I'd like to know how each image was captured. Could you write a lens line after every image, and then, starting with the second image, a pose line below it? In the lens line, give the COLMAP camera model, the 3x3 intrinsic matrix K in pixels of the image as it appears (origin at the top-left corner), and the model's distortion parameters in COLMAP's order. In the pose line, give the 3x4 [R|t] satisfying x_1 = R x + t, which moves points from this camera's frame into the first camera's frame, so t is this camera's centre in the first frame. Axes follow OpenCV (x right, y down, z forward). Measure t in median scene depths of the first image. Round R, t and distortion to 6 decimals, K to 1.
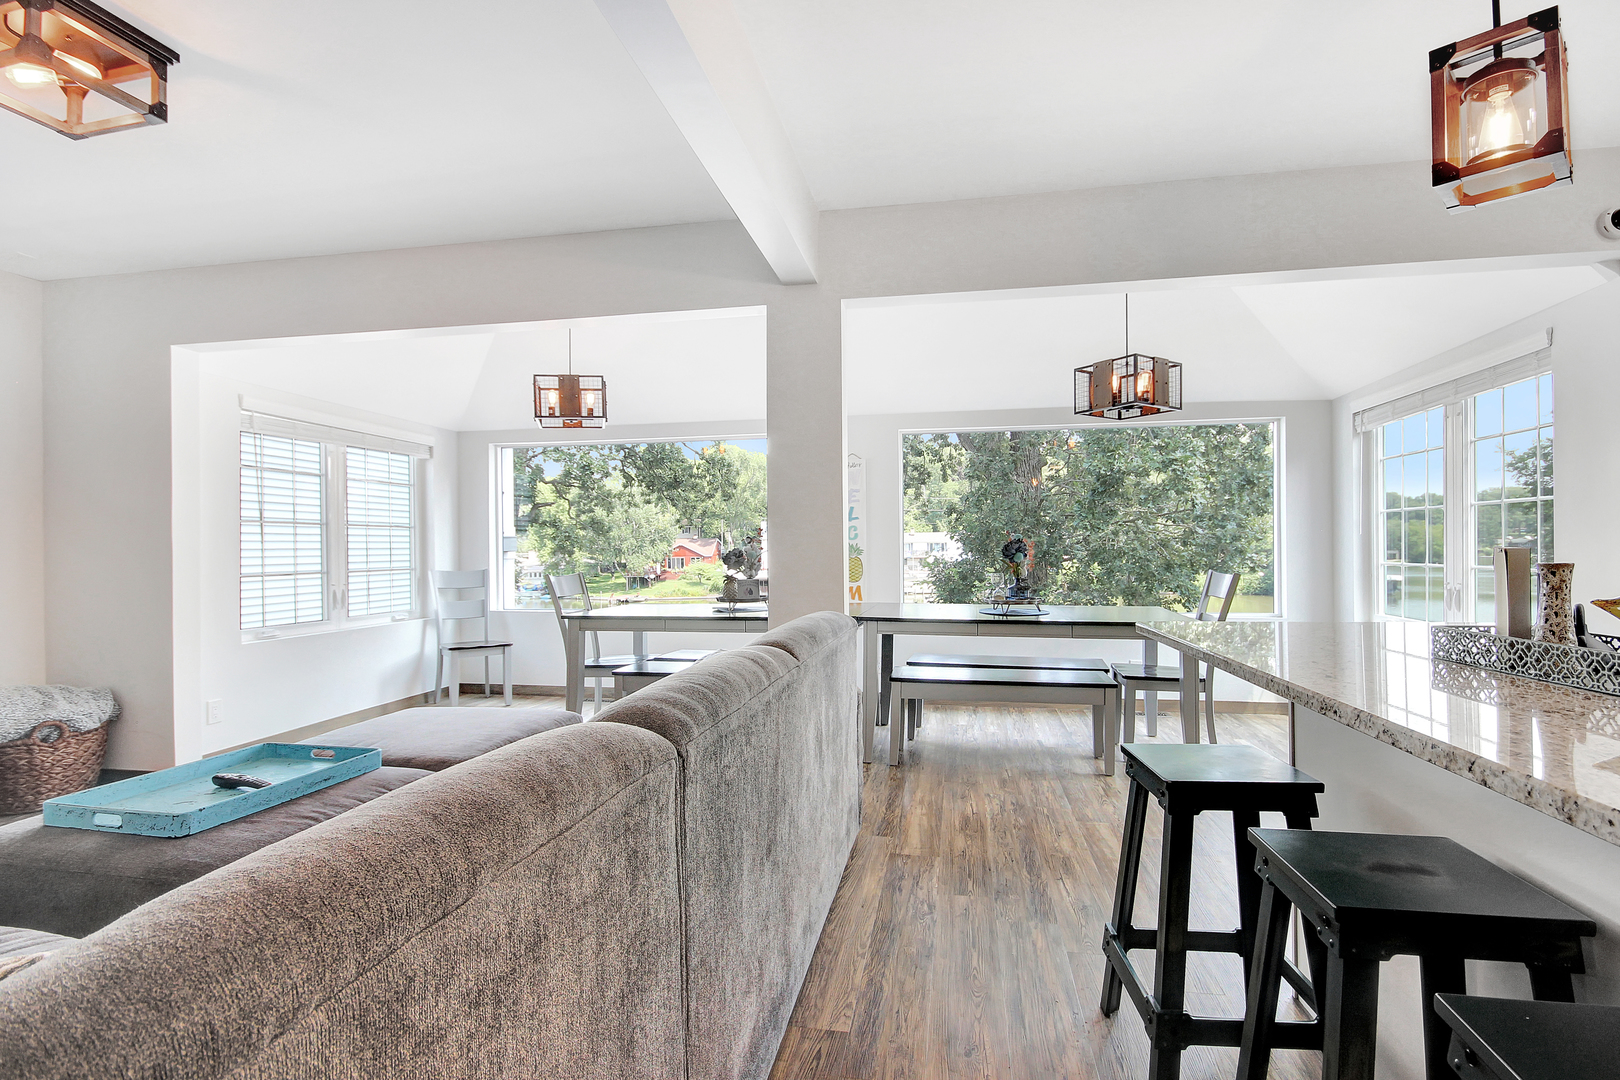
lens RADIAL K [[773.3, 0, 822.7], [0, 773.3, 551.5], [0, 0, 1]] dist [0.000166, -0.000710]
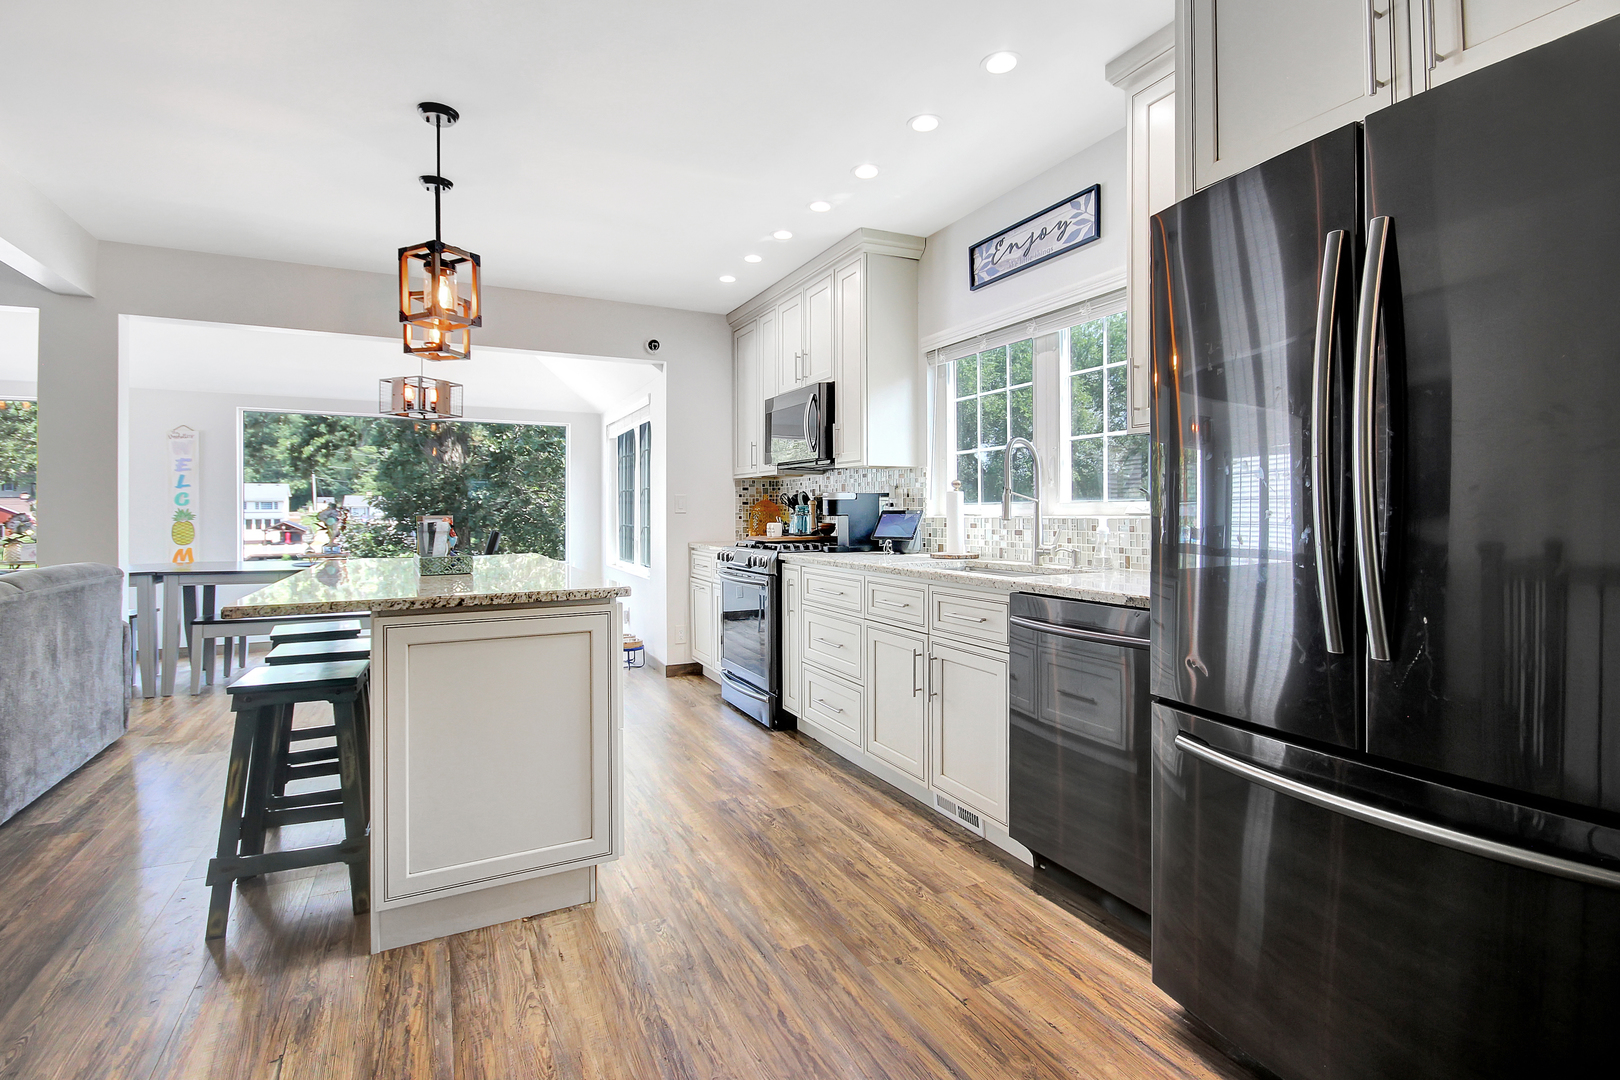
lens RADIAL K [[782.2, 0, 819.2], [0, 782.2, 515.3], [0, 0, 1]] dist [-0.000511, -0.000618]
pose [[0.811123, 0.004495, 0.584858, 0.151256], [-0.002860, 0.999989, -0.003720, -0.000264], [-0.584868, 0.001345, 0.811127, -0.502719]]
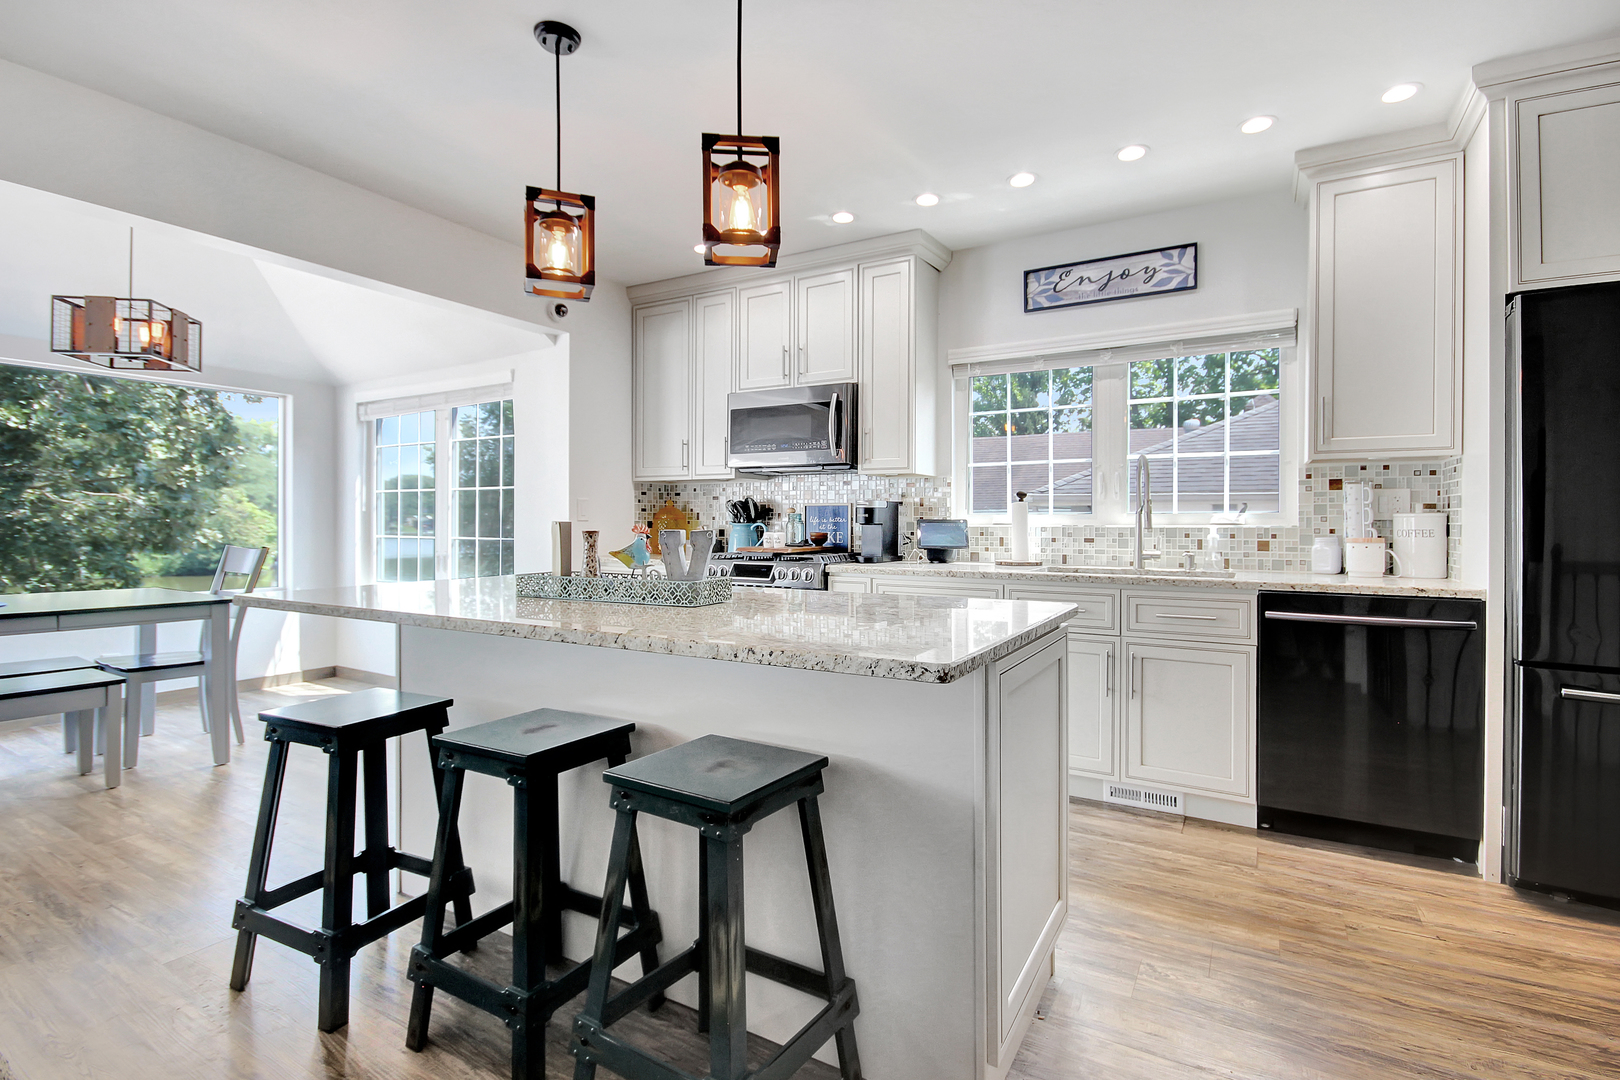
lens RADIAL K [[766.6, 0, 809.1], [0, 766.6, 533.1], [0, 0, 1]] dist [0.001248, -0.011832]
pose [[0.360867, -0.002133, 0.932615, -0.125150], [-0.003865, 0.999985, 0.003782, 0.003507], [-0.932609, -0.004969, 0.360853, -0.011648]]
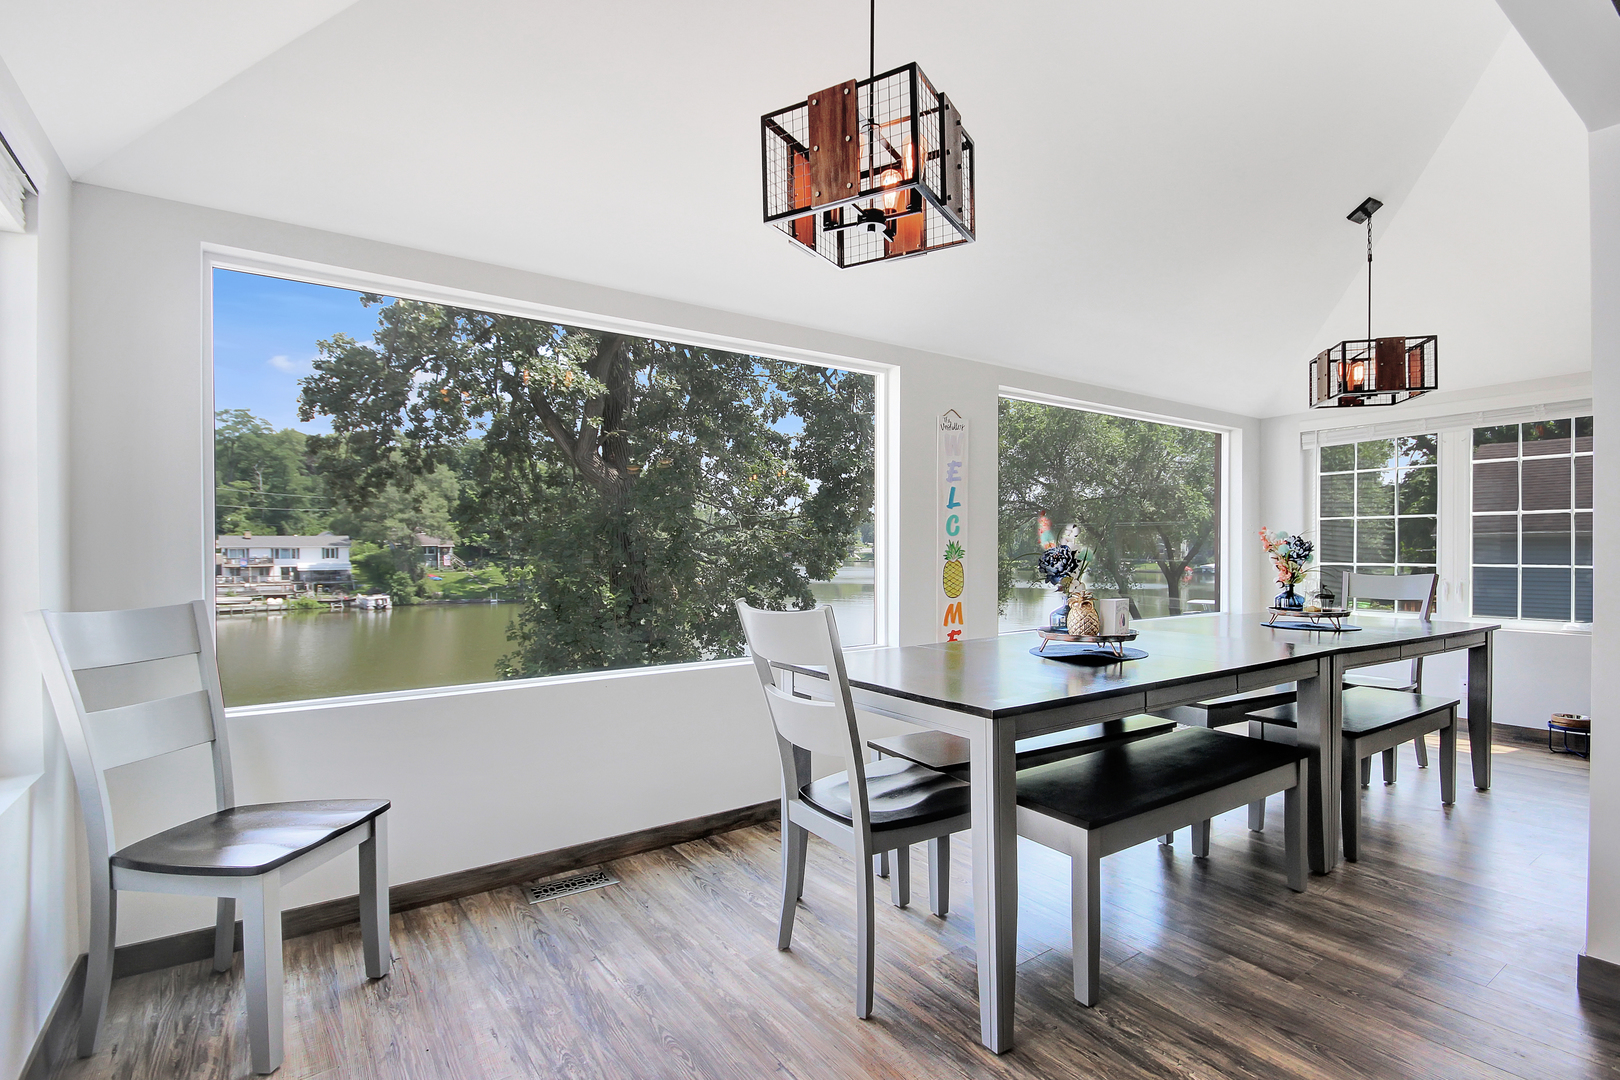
lens RADIAL K [[758.9, 0, 840.2], [0, 758.9, 561.7], [0, 0, 1]] dist [-0.001397, -0.000191]
pose [[0.705598, -0.003300, 0.708604, -0.633285], [0.000807, 0.999992, 0.003853, 0.006558], [-0.708612, -0.002147, 0.705595, 0.741053]]
